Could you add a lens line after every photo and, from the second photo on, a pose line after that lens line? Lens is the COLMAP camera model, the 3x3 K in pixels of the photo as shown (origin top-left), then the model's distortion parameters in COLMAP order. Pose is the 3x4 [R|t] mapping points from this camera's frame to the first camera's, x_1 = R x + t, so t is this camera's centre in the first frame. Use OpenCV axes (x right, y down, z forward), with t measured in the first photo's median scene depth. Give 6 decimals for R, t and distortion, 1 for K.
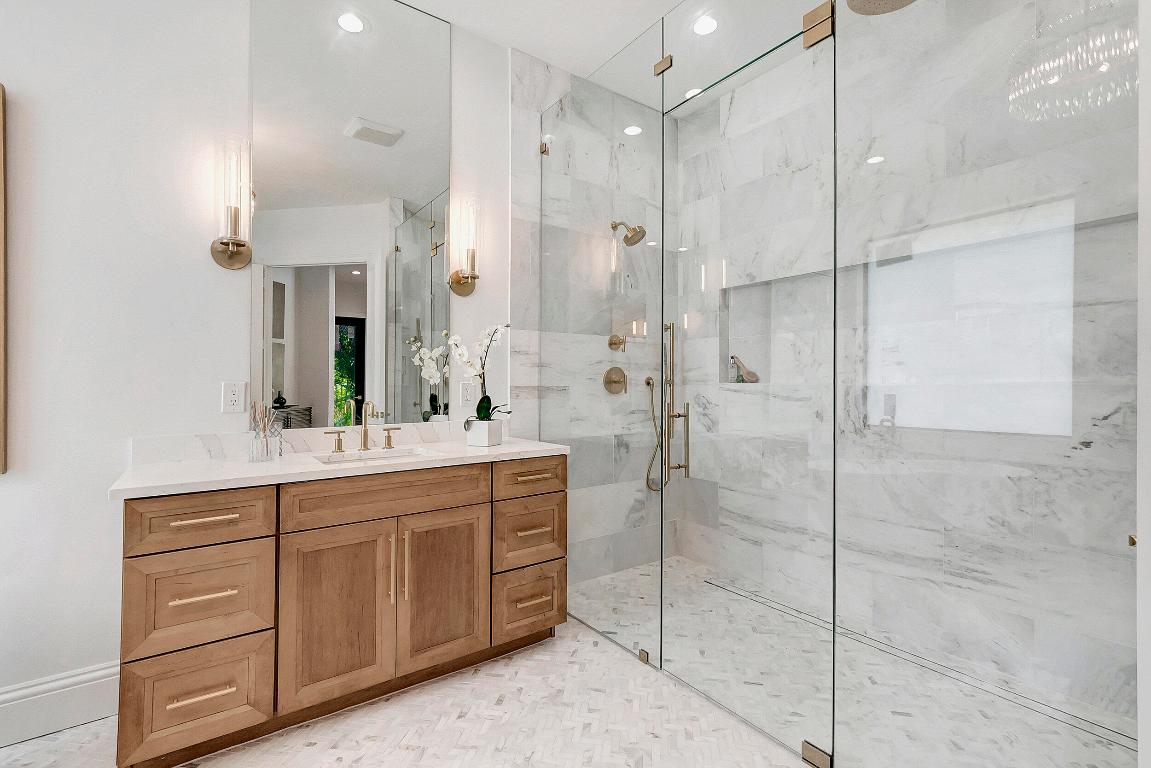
lens RADIAL K [[516.8, 0, 575.3], [0, 516.8, 380.9], [0, 0, 1]] dist [0.000595, -0.000041]
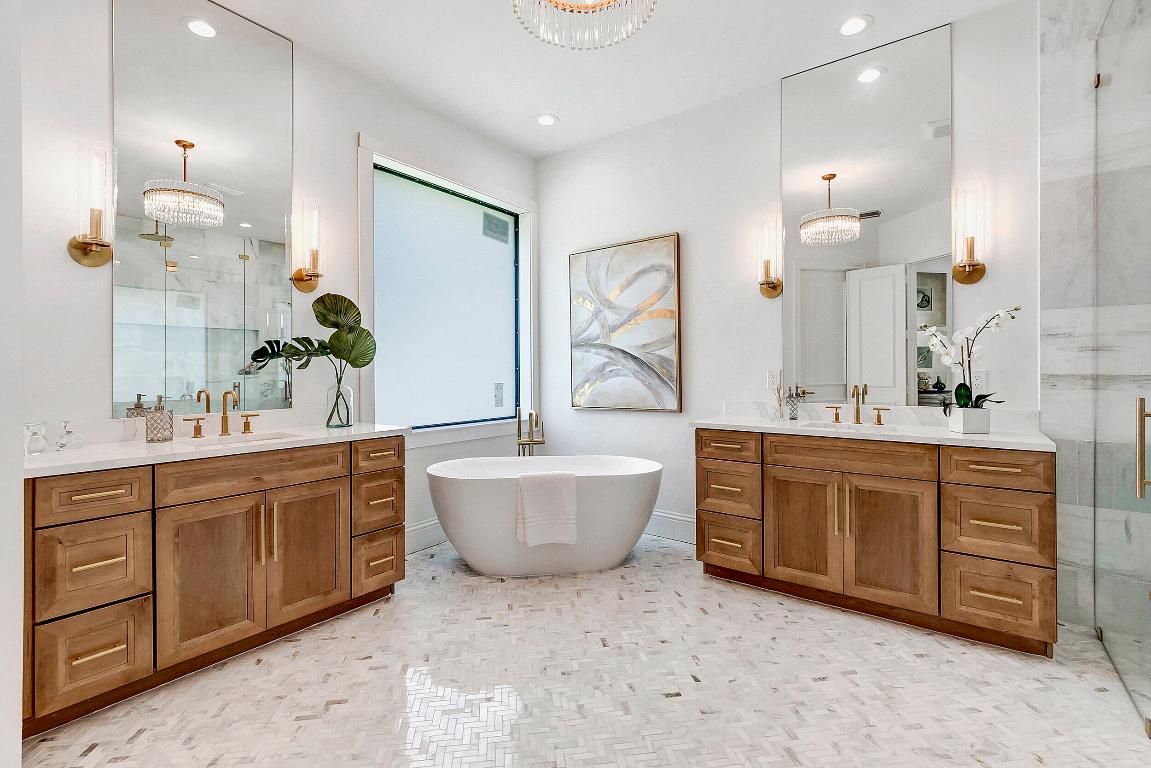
lens RADIAL K [[516.8, 0, 578.3], [0, 516.8, 374.6], [0, 0, 1]] dist [0.000595, -0.000041]
pose [[0.302806, 0.010459, -0.952995, 0.624761], [0.005995, 0.999899, 0.012878, -0.006902], [0.953033, -0.009613, 0.302713, -0.036163]]
